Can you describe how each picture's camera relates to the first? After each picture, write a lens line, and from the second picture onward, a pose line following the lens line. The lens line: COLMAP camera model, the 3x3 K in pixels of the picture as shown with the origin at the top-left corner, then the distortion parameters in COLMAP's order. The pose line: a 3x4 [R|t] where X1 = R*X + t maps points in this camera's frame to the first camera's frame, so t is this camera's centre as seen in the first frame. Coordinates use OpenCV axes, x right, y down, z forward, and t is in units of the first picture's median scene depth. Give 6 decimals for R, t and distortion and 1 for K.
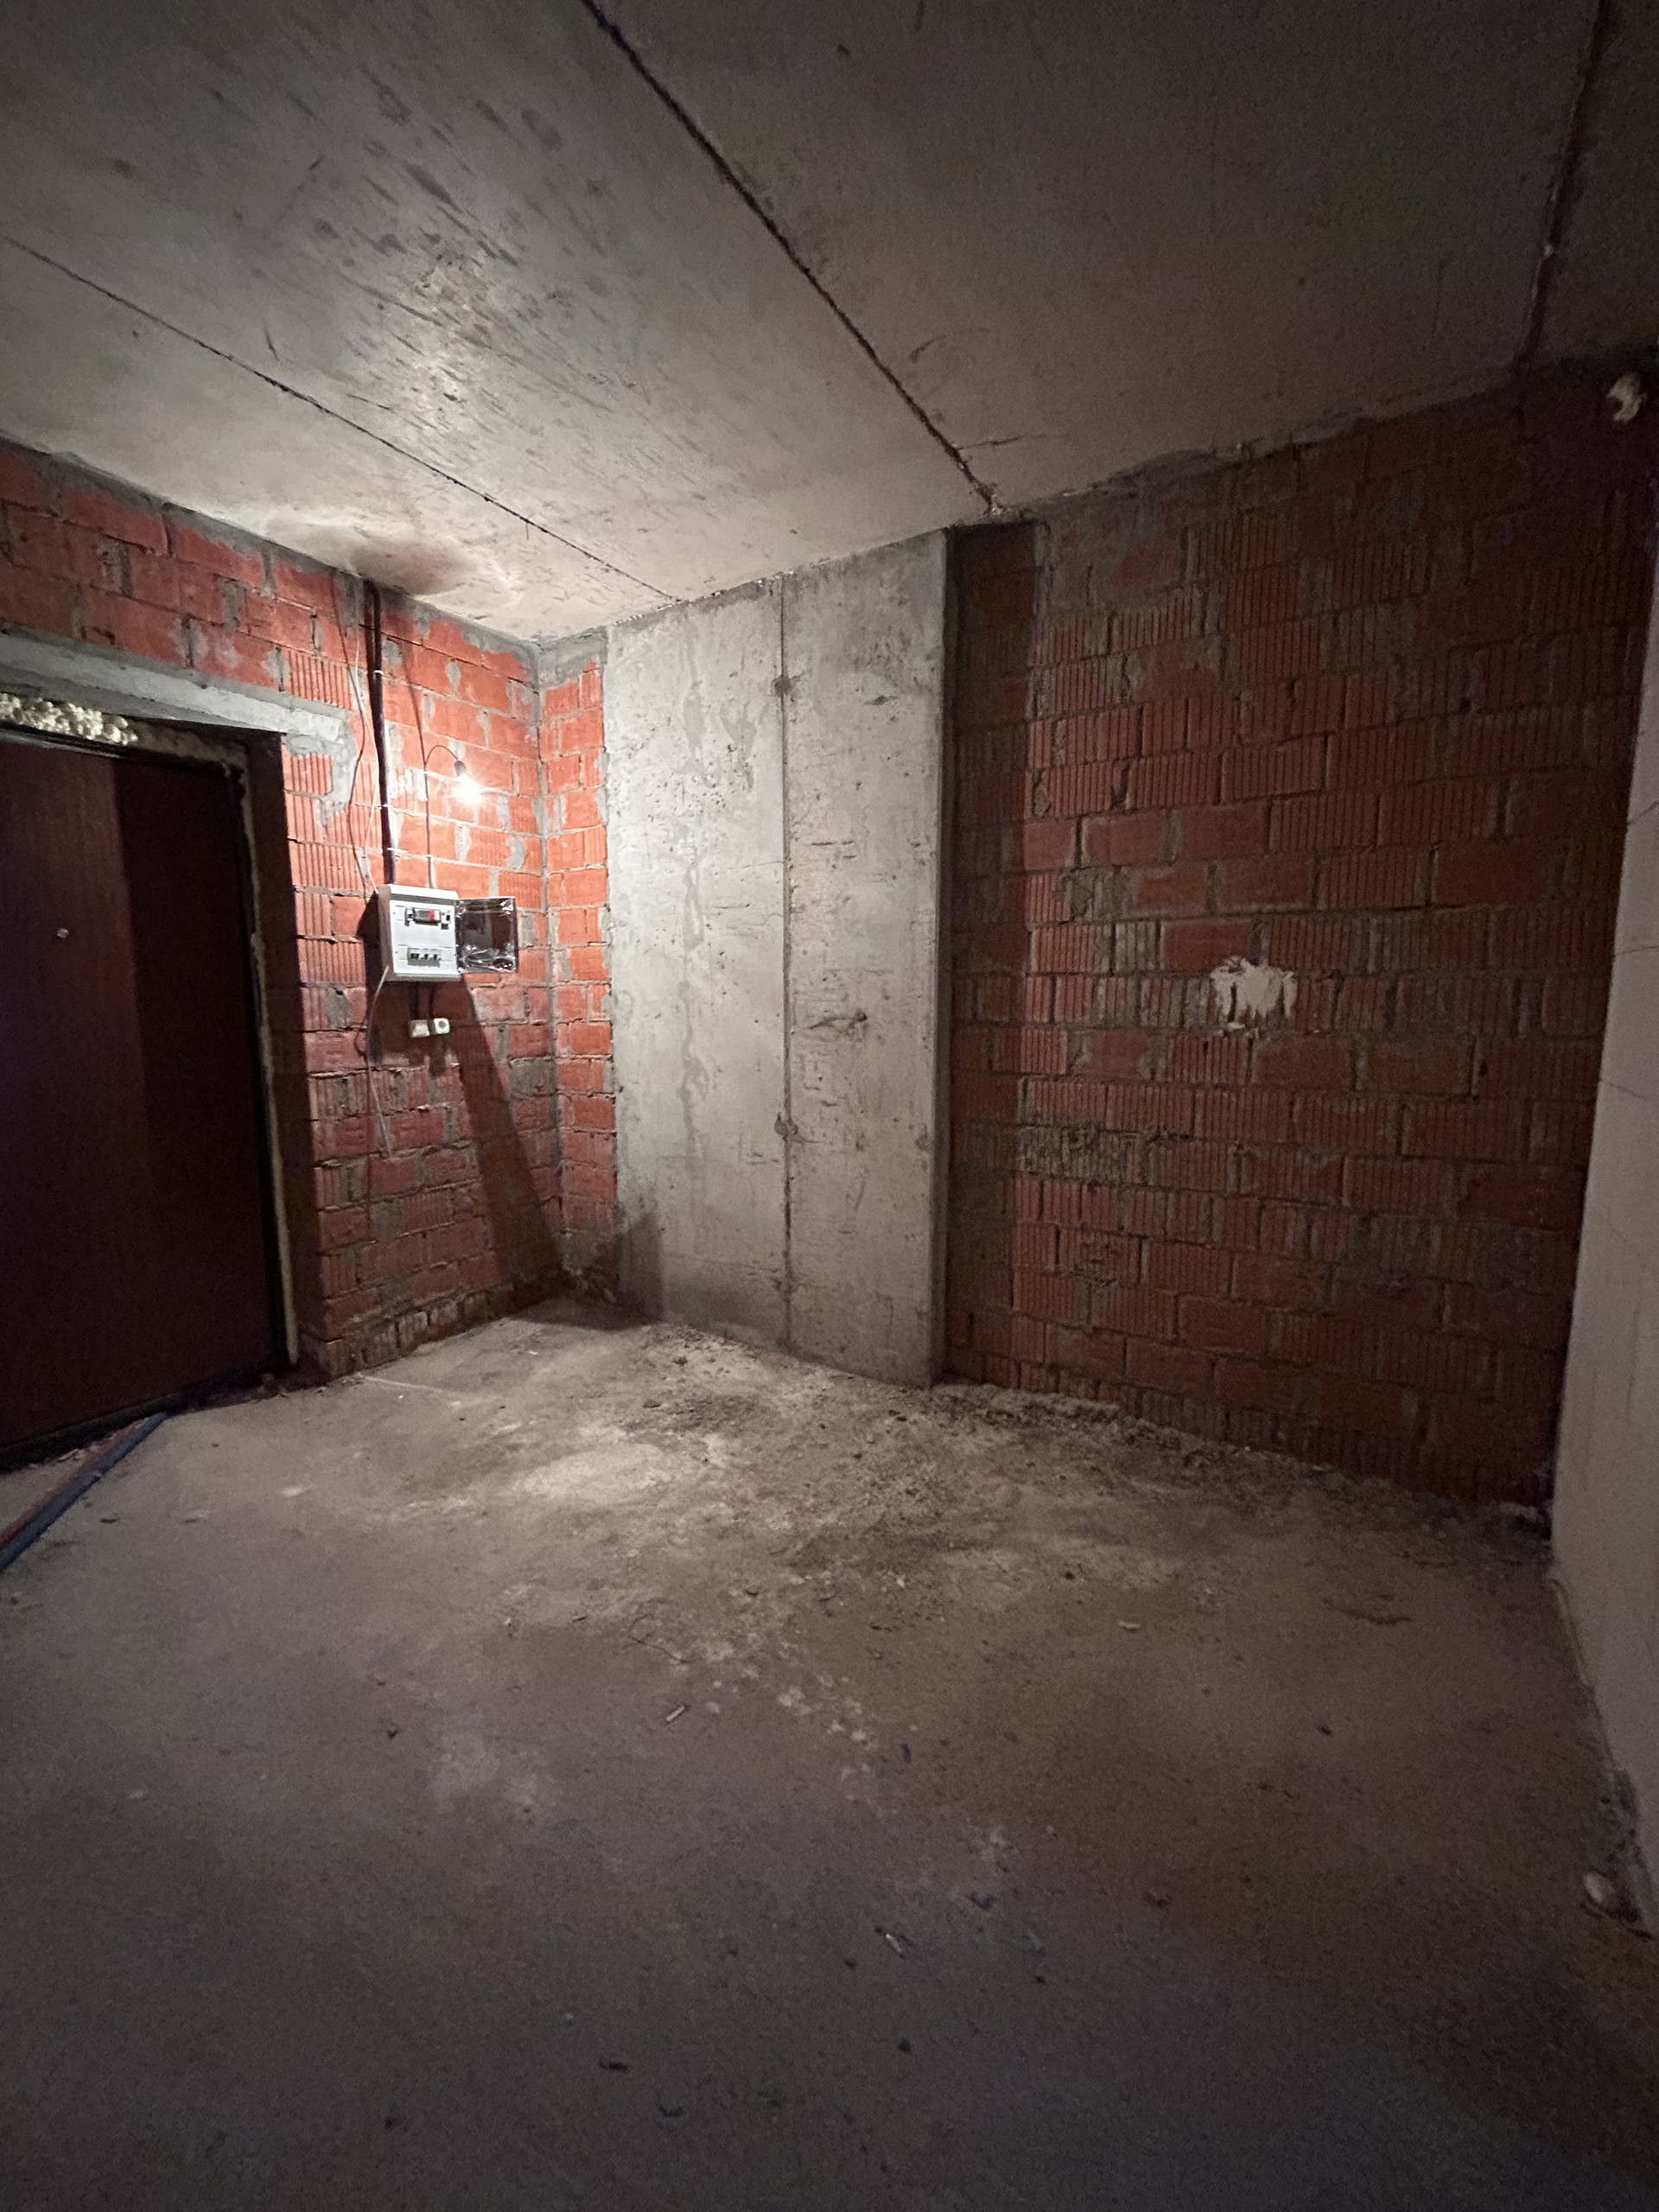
lens RADIAL K [[899.0, 0, 834.9], [0, 899.0, 1105.5], [0, 0, 1]] dist [-0.002277, 0.001336]
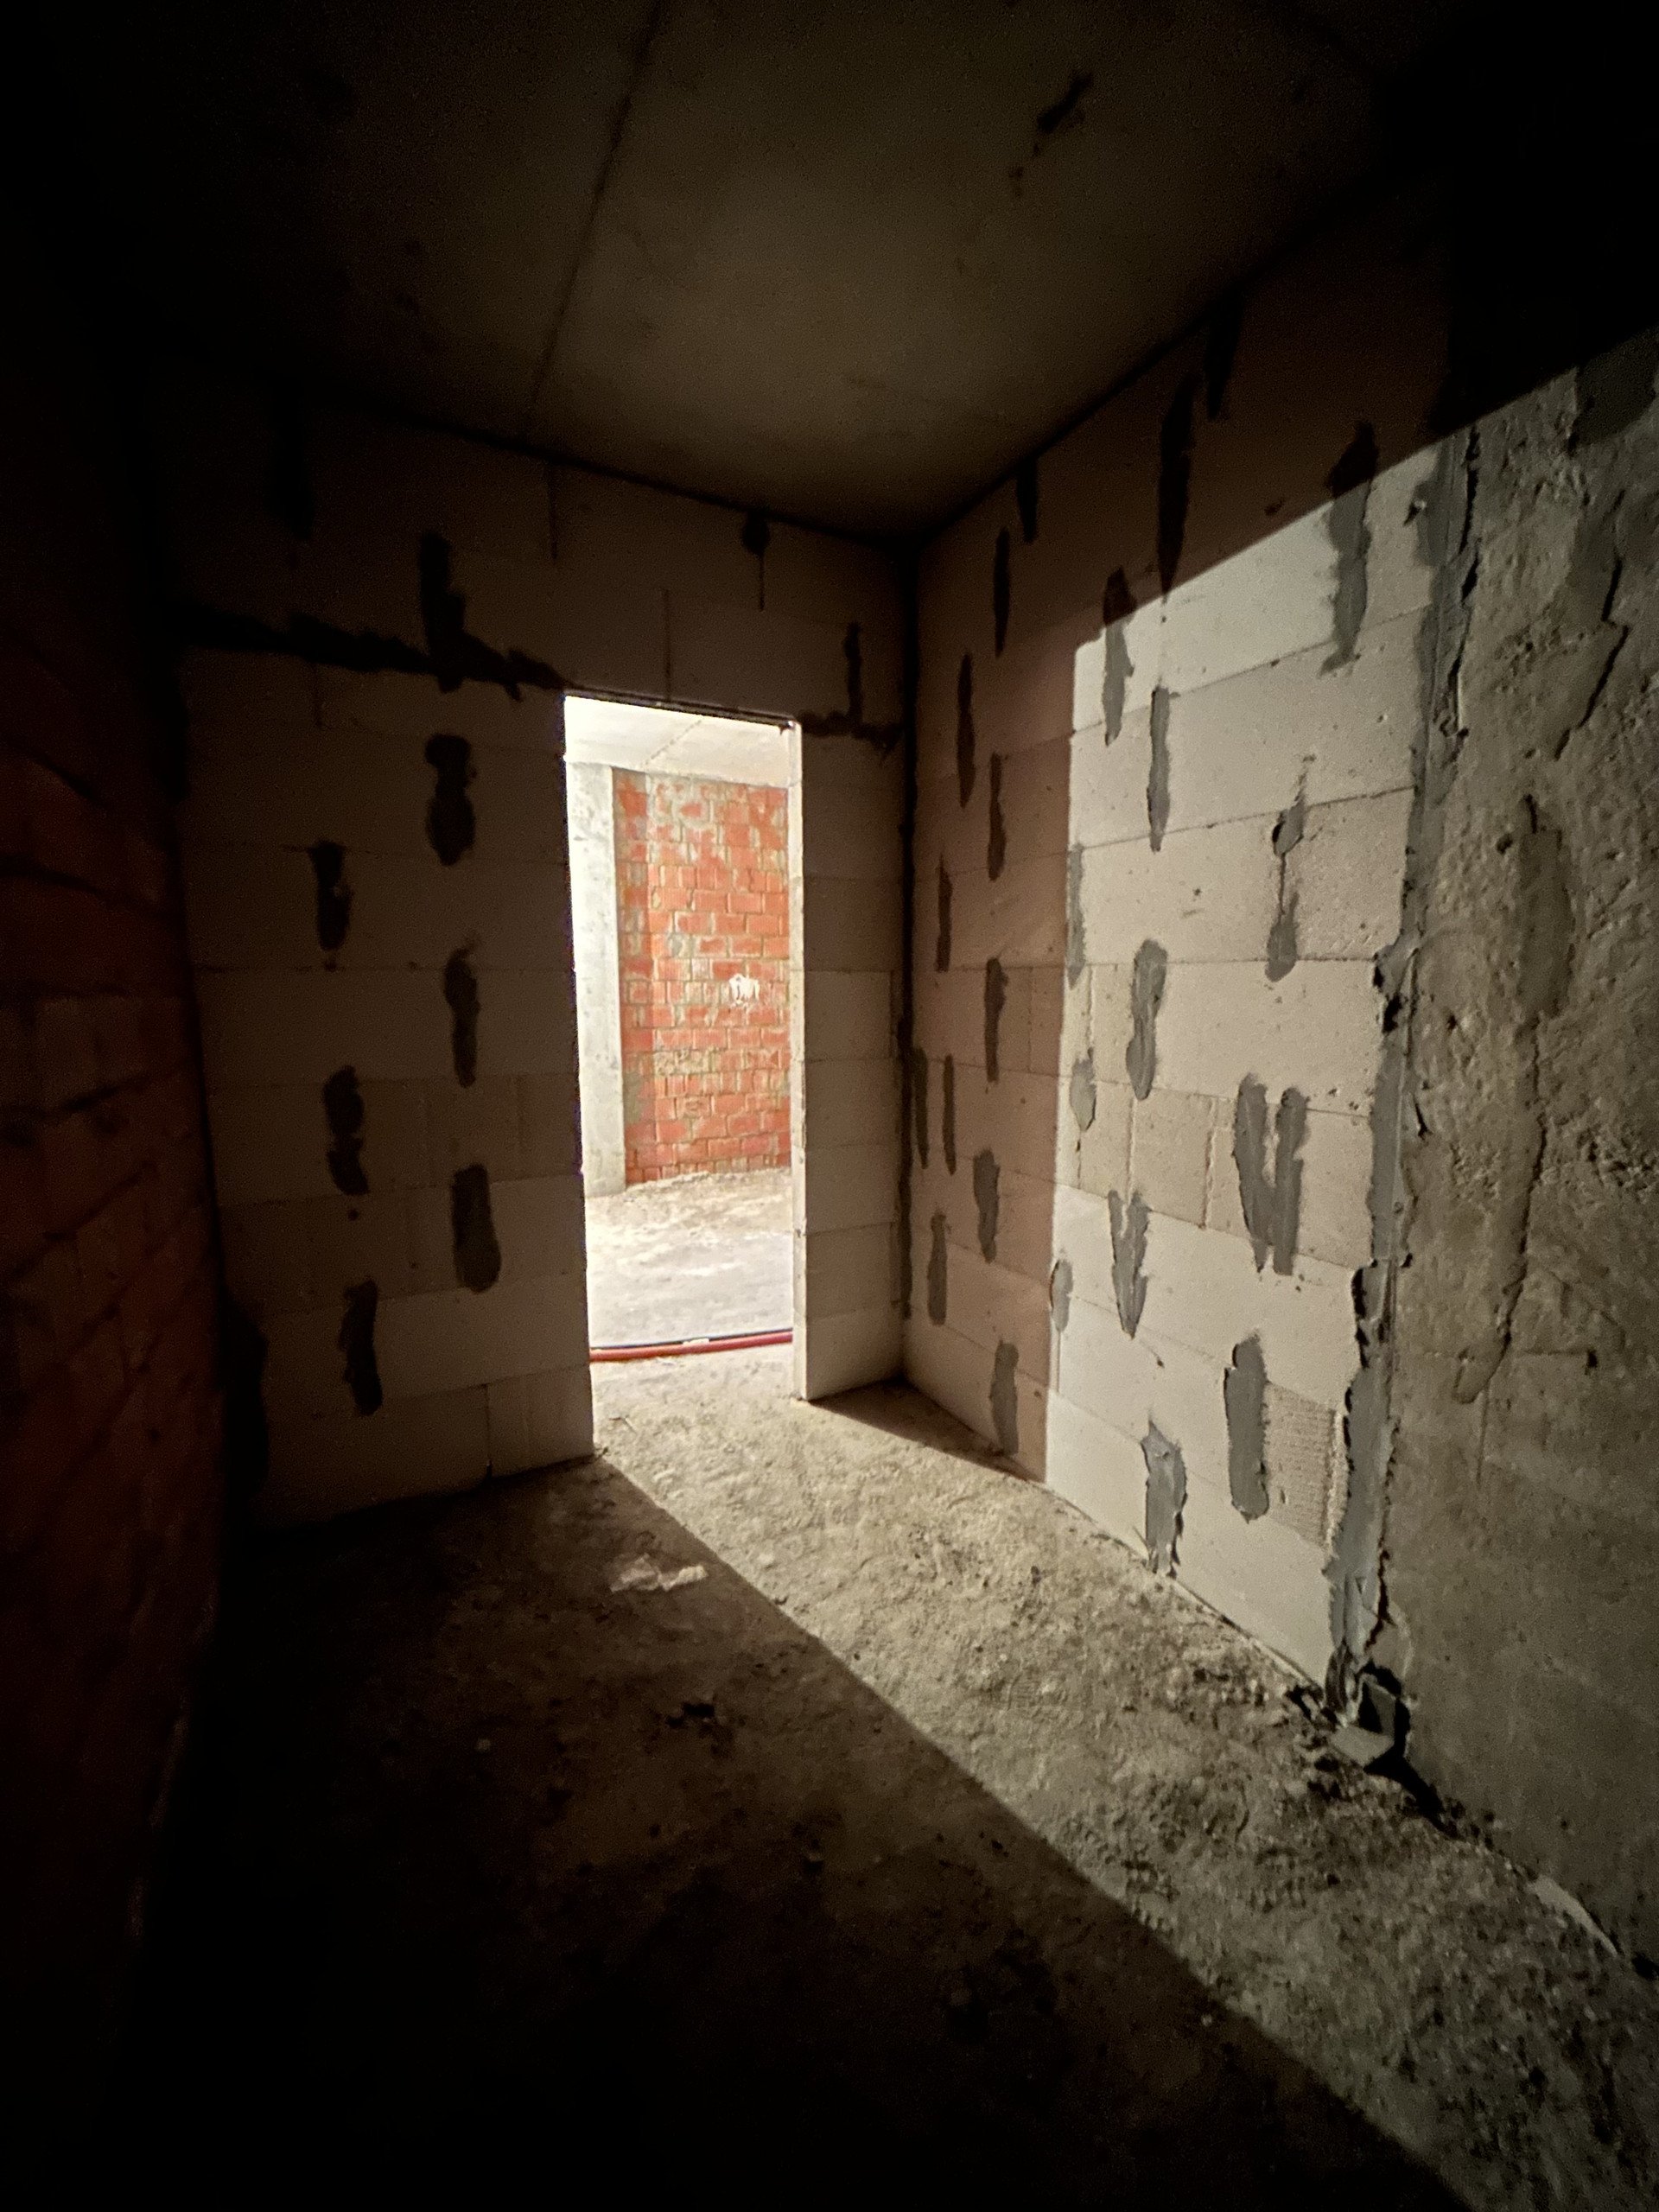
lens RADIAL K [[899.0, 0, 825.9], [0, 899.0, 1112.8], [0, 0, 1]] dist [-0.002277, 0.001336]
pose [[0.529005, -0.123039, 0.839652, -1.434274], [0.110149, 0.991019, 0.075823, 0.049853], [-0.841440, 0.052376, 0.537806, -0.486312]]
